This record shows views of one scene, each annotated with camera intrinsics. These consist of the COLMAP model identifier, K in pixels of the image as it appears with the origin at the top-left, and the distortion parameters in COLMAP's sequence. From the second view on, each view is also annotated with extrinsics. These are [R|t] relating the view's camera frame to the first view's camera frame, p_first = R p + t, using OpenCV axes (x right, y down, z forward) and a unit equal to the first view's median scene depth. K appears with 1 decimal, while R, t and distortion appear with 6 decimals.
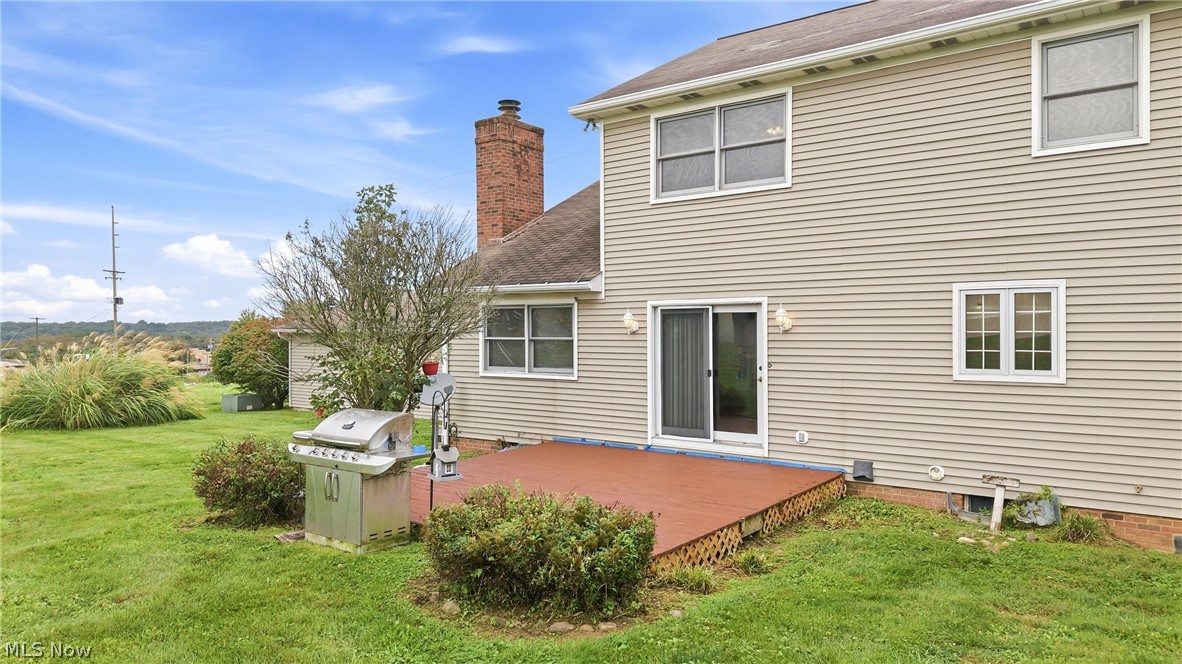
lens RADIAL K [[788.3, 0, 589.8], [0, 788.3, 338.9], [0, 0, 1]] dist [0.064570, -0.091185]
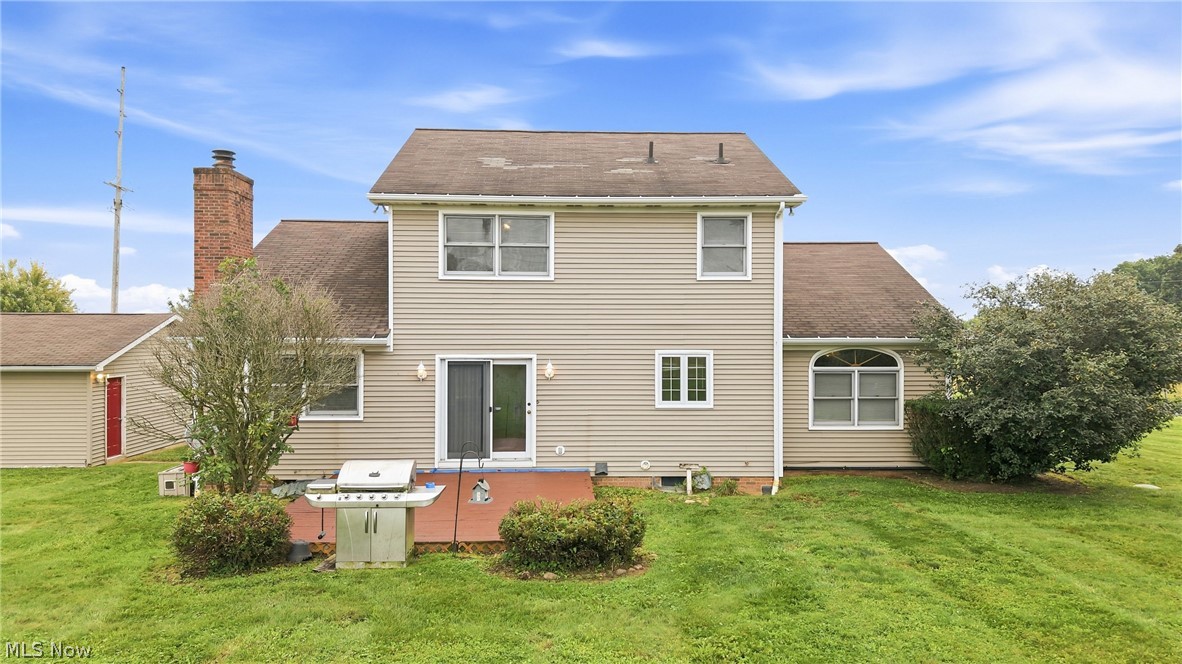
lens RADIAL K [[791.3, 0, 591.0], [0, 791.3, 332.0], [0, 0, 1]] dist [0.064907, -0.096914]
pose [[0.773087, 0.006416, 0.634267, -0.618053], [0.002299, 0.999914, -0.012917, -0.076226], [-0.634296, 0.011444, 0.773006, -0.172268]]
